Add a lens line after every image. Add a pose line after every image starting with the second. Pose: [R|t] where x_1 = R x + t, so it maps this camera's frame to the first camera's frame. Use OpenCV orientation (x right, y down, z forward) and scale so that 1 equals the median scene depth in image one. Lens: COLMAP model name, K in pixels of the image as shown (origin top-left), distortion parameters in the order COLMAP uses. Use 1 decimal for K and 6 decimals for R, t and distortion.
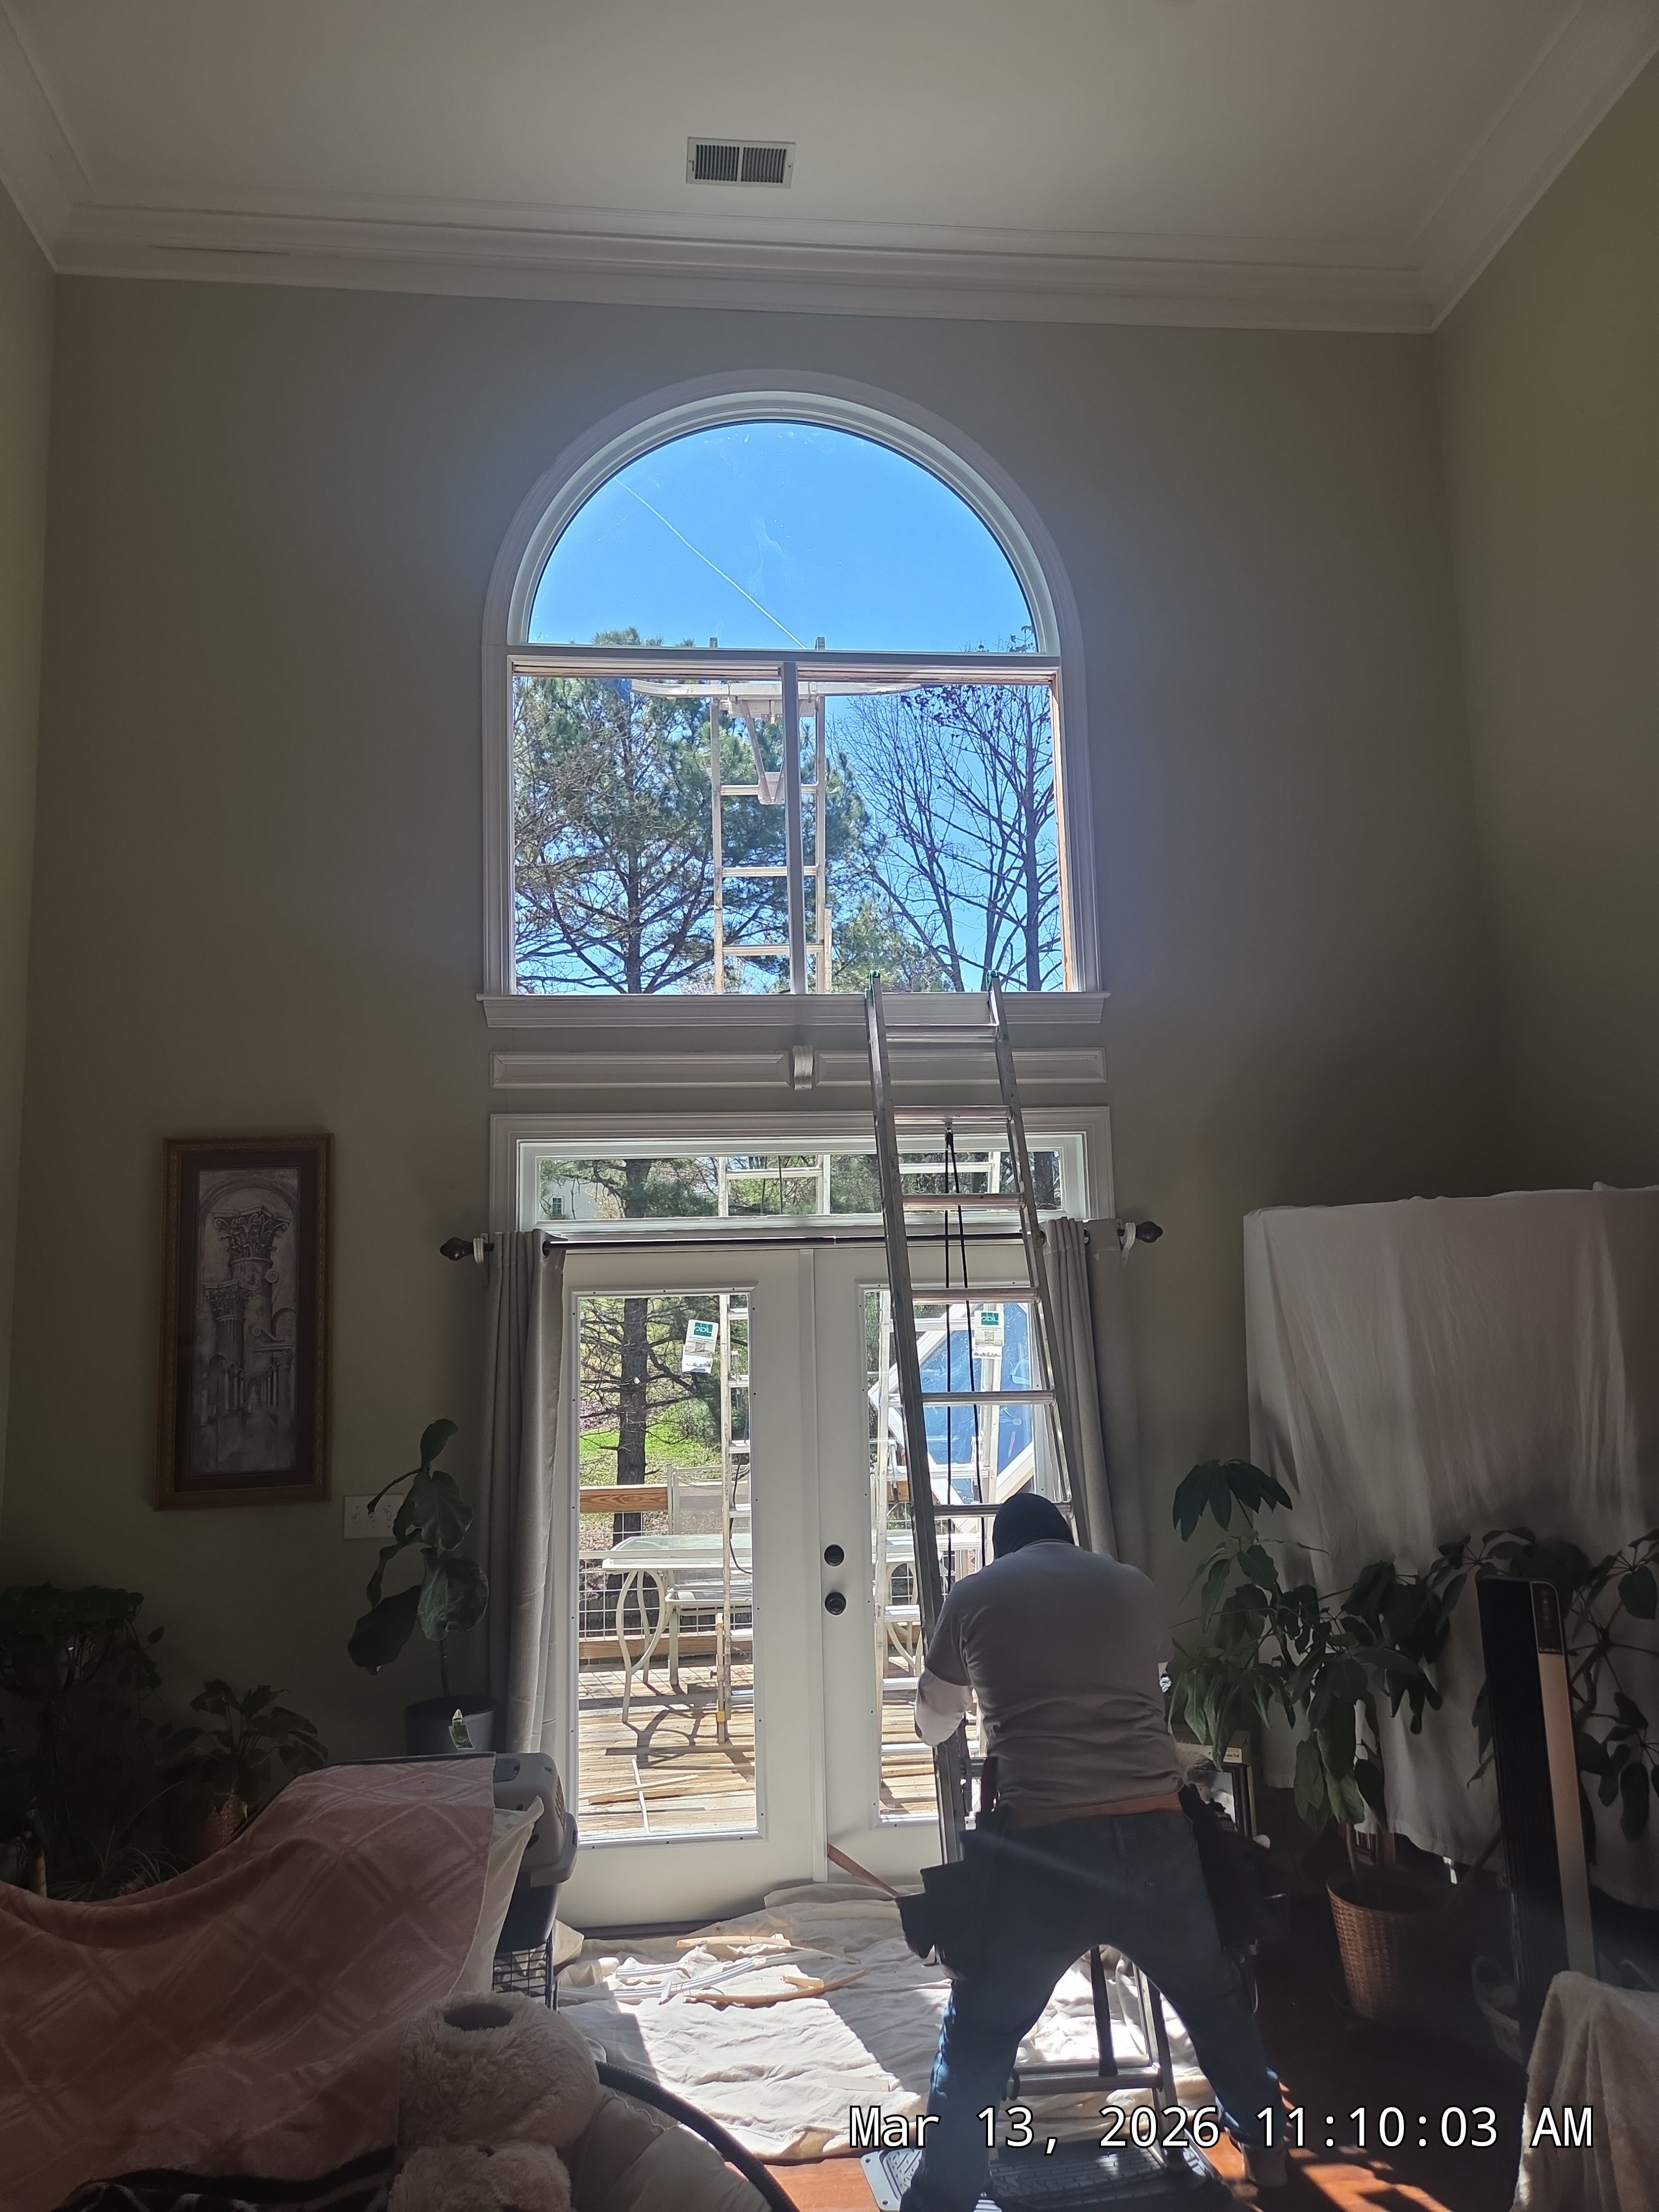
lens RADIAL K [[1498.4, 0, 835.6], [0, 1498.4, 1088.5], [0, 0, 1]] dist [0.048351, -0.028499]
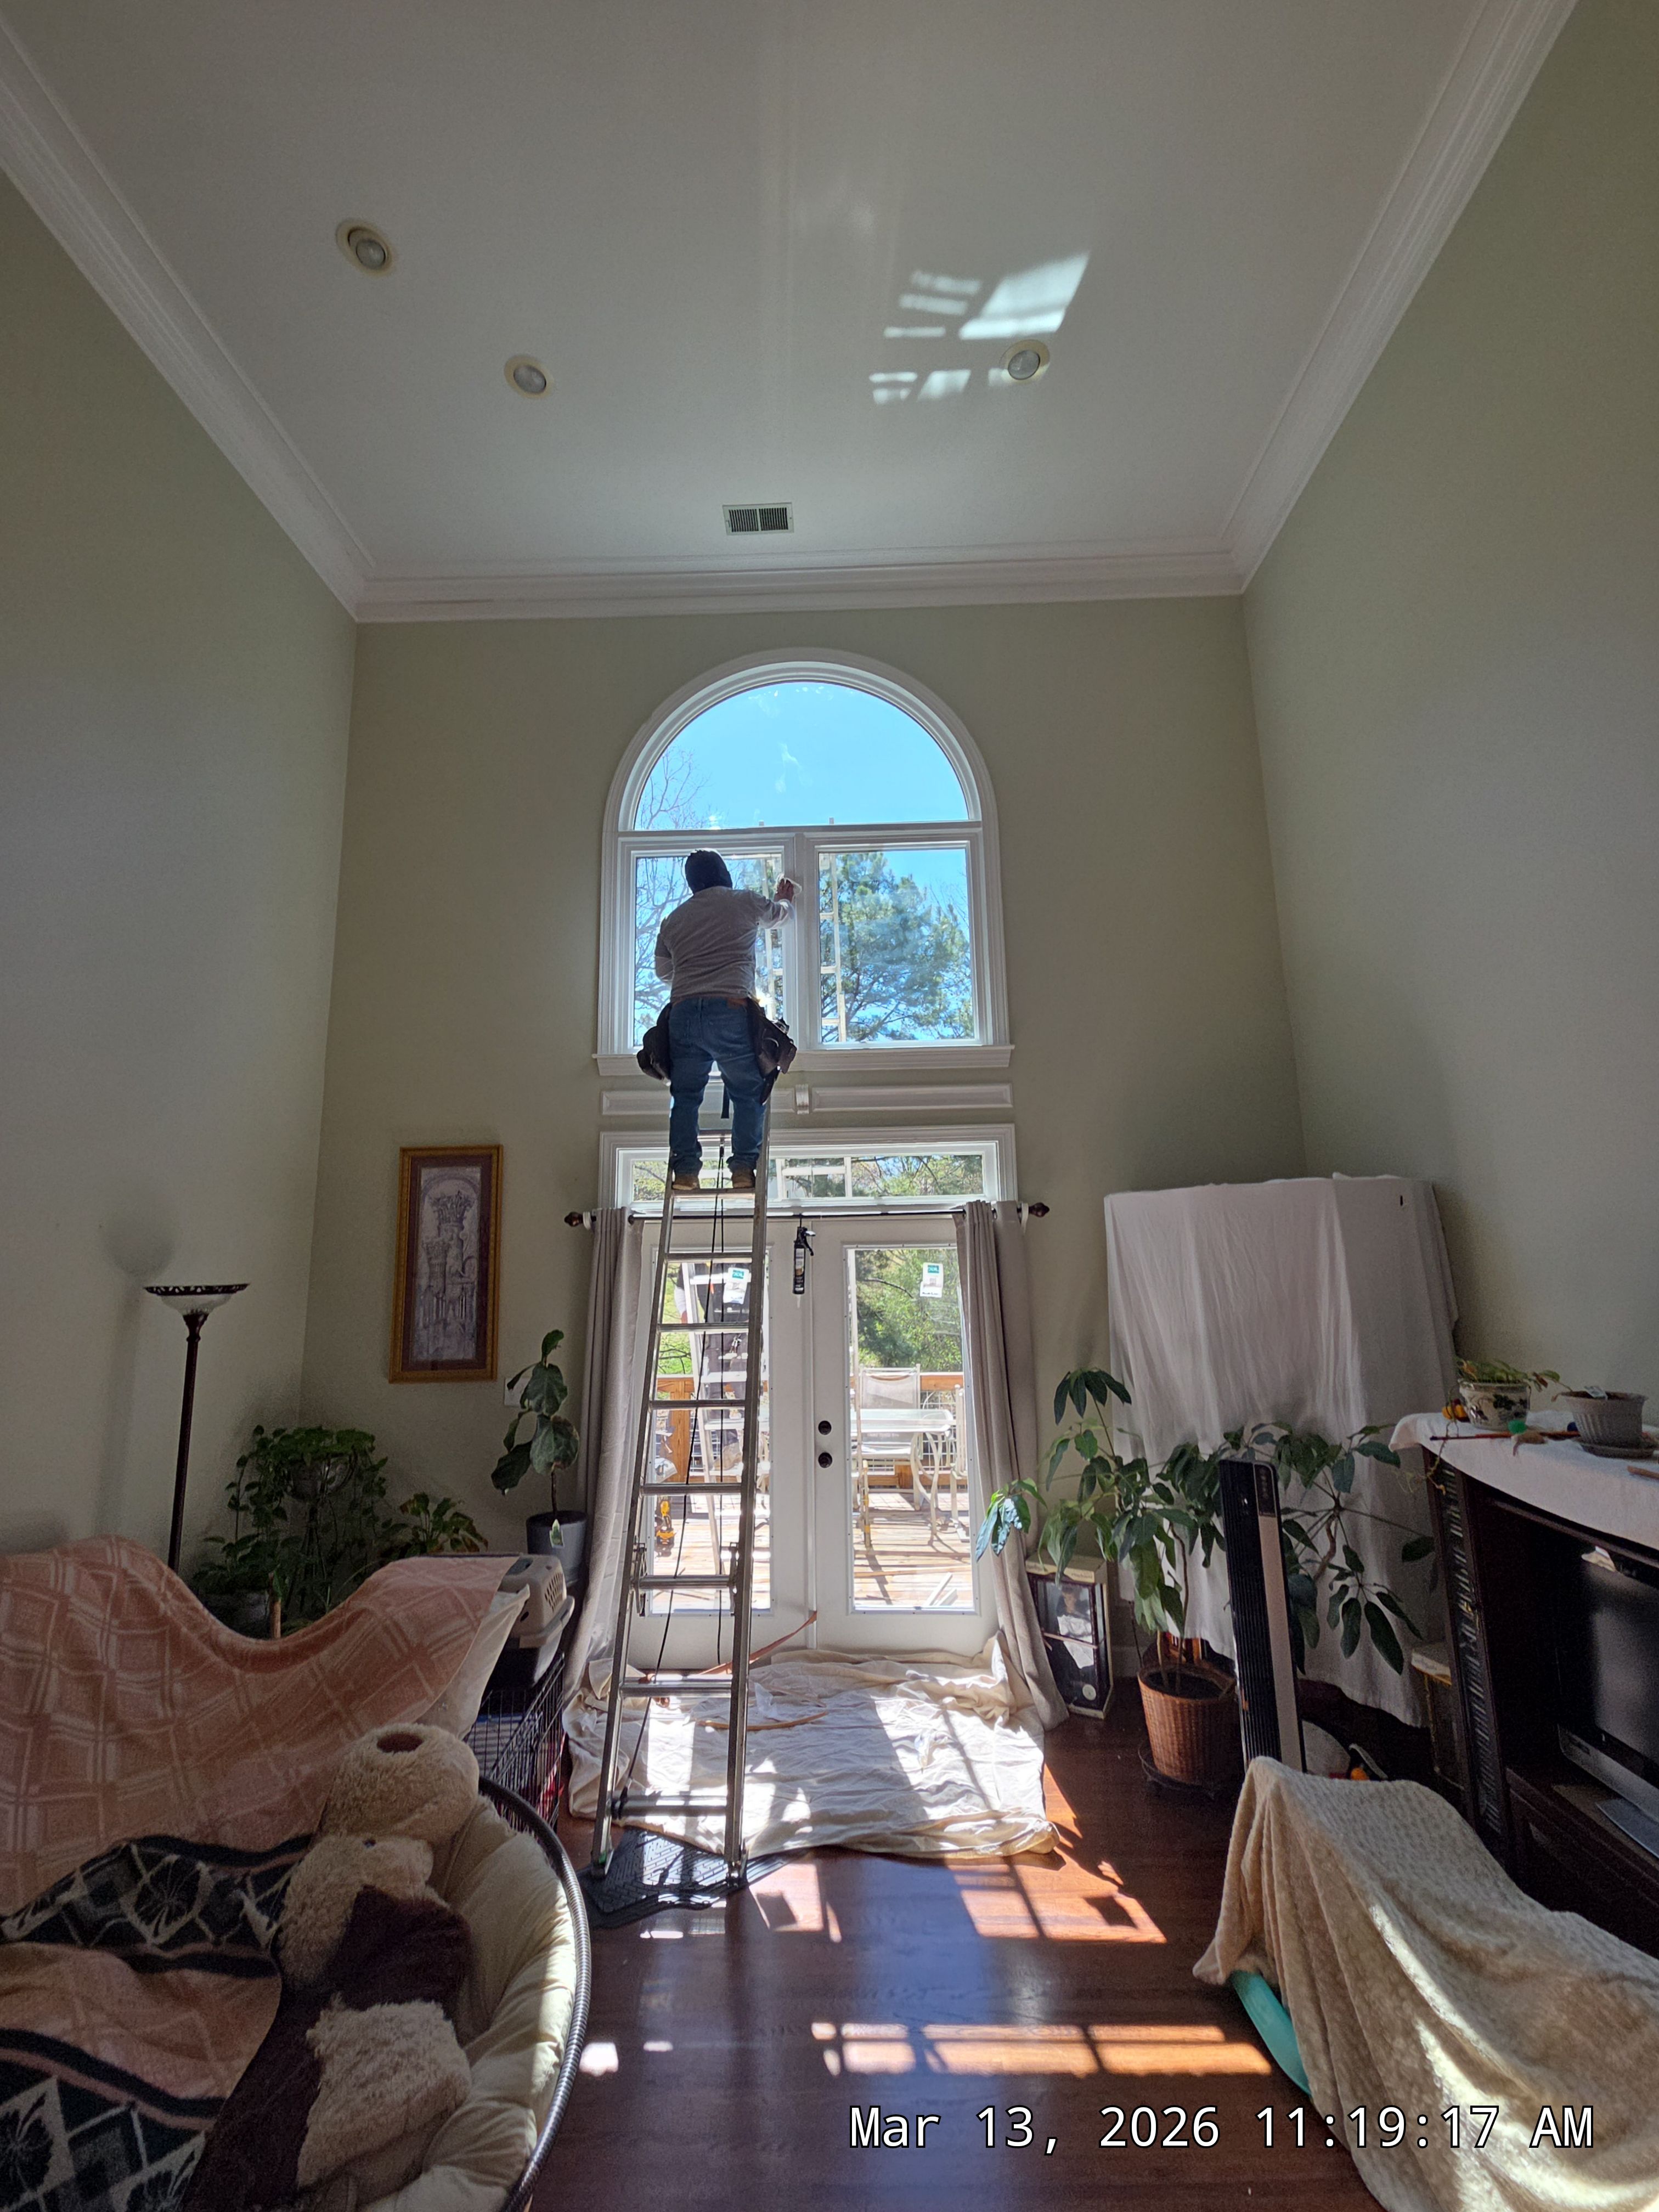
lens RADIAL K [[957.0, 0, 832.5], [0, 957.0, 1090.7], [0, 0, 1]] dist [0.010784, 0.001404]
pose [[0.991797, -0.012430, -0.127220, 0.147044], [0.008430, 0.999455, -0.031929, 0.009524], [0.127548, 0.030594, 0.991360, 0.058240]]
